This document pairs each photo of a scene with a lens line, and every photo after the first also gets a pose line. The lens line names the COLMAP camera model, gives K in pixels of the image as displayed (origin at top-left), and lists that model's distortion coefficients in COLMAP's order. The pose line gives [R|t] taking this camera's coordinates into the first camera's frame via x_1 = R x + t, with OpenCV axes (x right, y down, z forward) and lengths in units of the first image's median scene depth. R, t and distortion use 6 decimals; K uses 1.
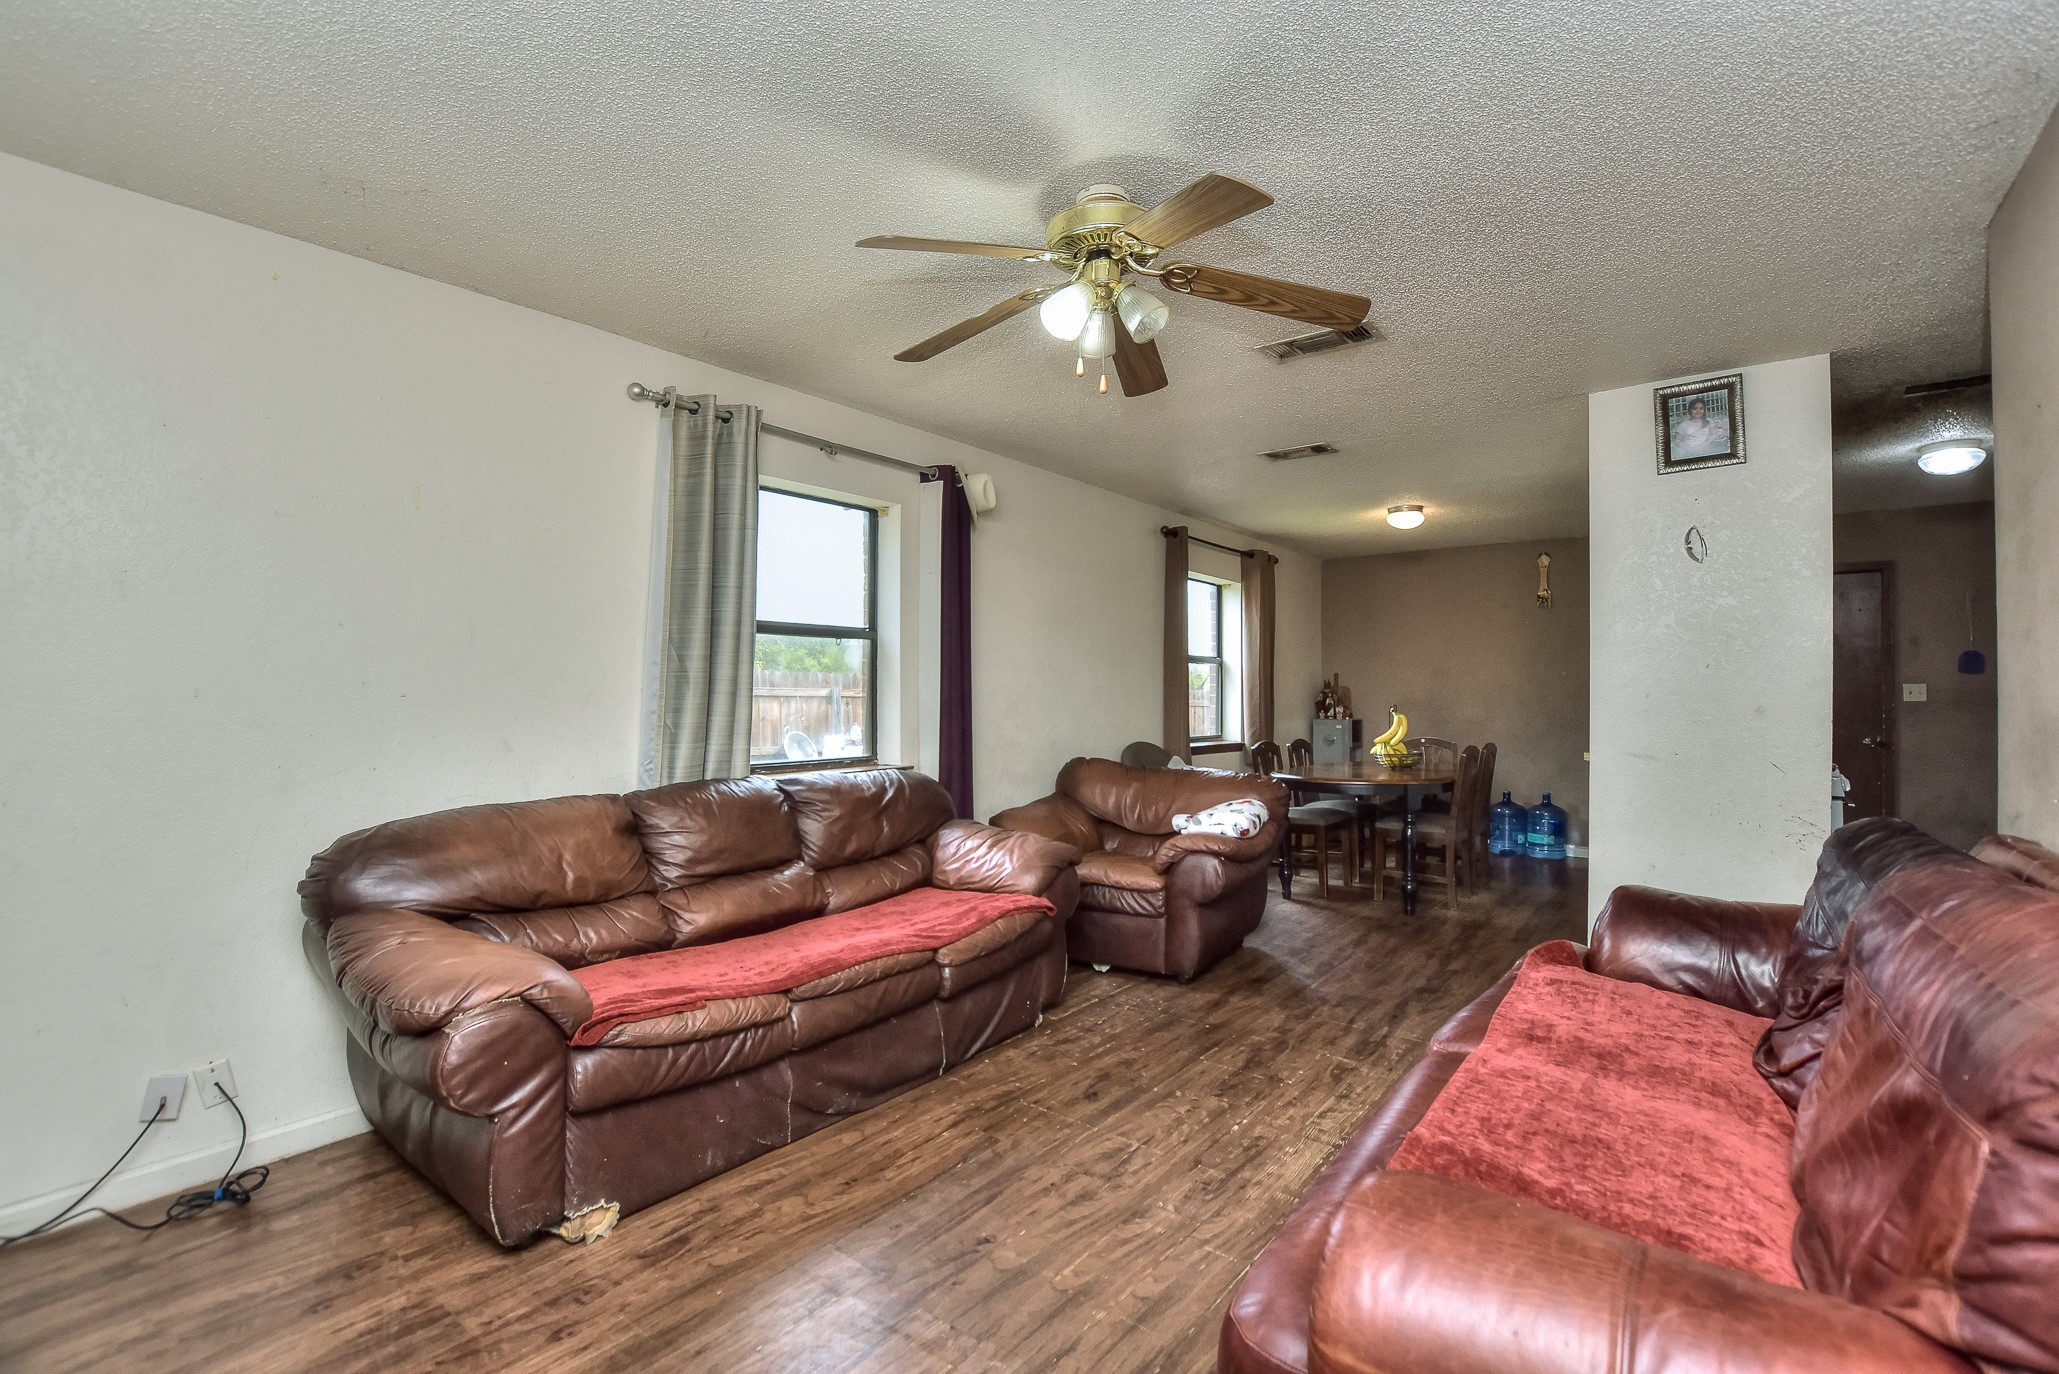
lens RADIAL K [[902.9, 0, 1030.4], [0, 902.9, 682.4], [0, 0, 1]] dist [-0.017232, 0.000289]
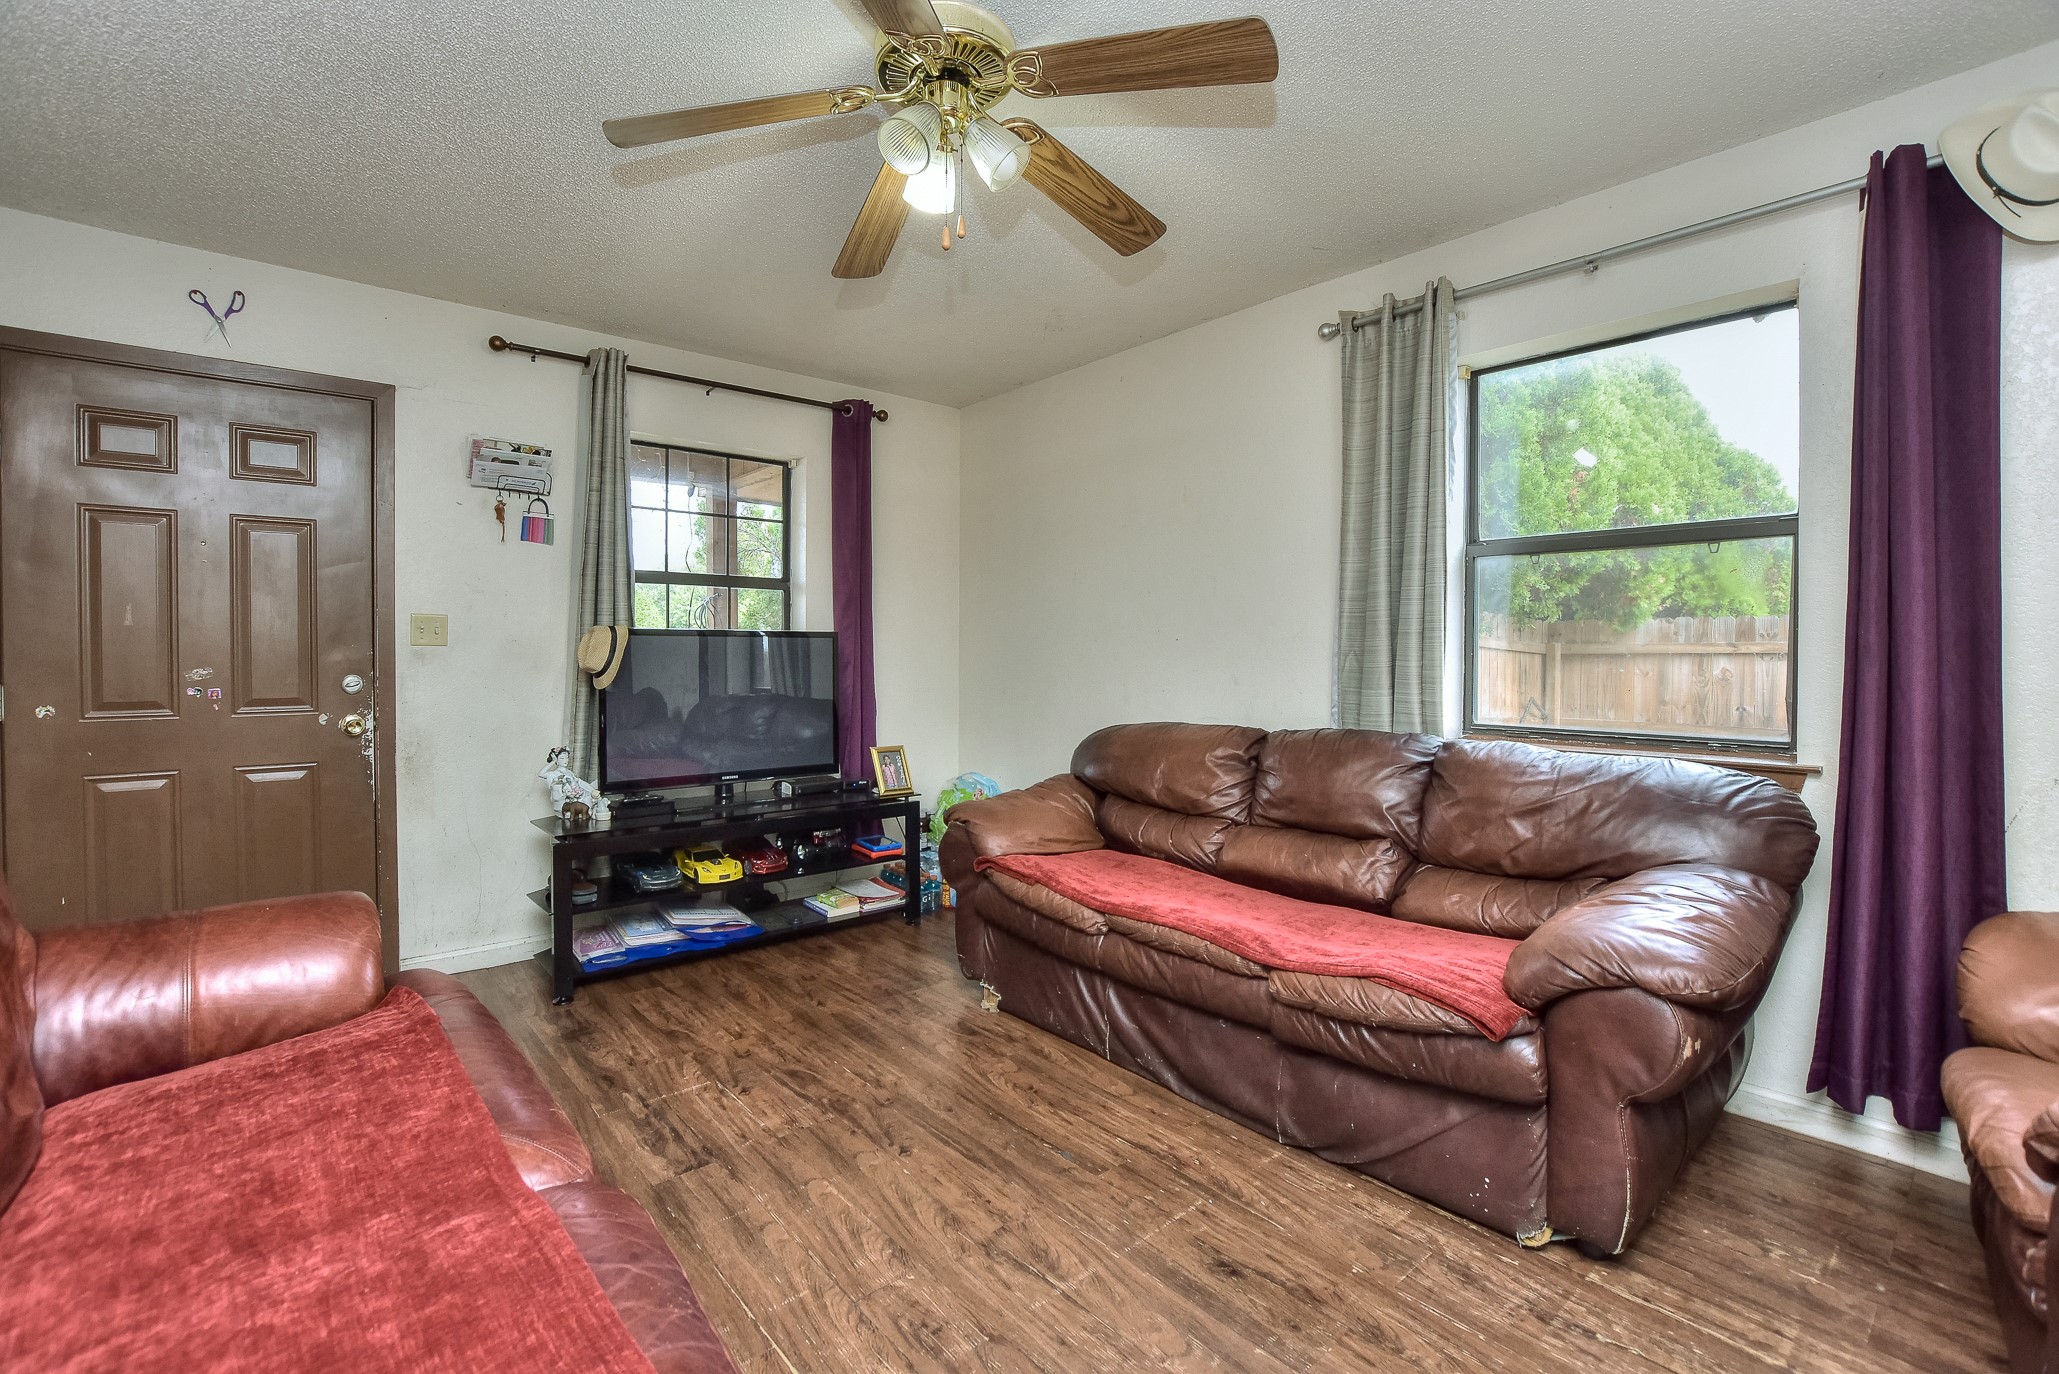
lens RADIAL K [[902.9, 0, 1018.7], [0, 902.9, 650.4], [0, 0, 1]] dist [-0.017232, 0.000289]
pose [[-0.183251, -0.004240, -0.983057, 0.791136], [0.014707, 0.999867, -0.007054, 0.038759], [0.982956, -0.015750, -0.183164, 1.098939]]
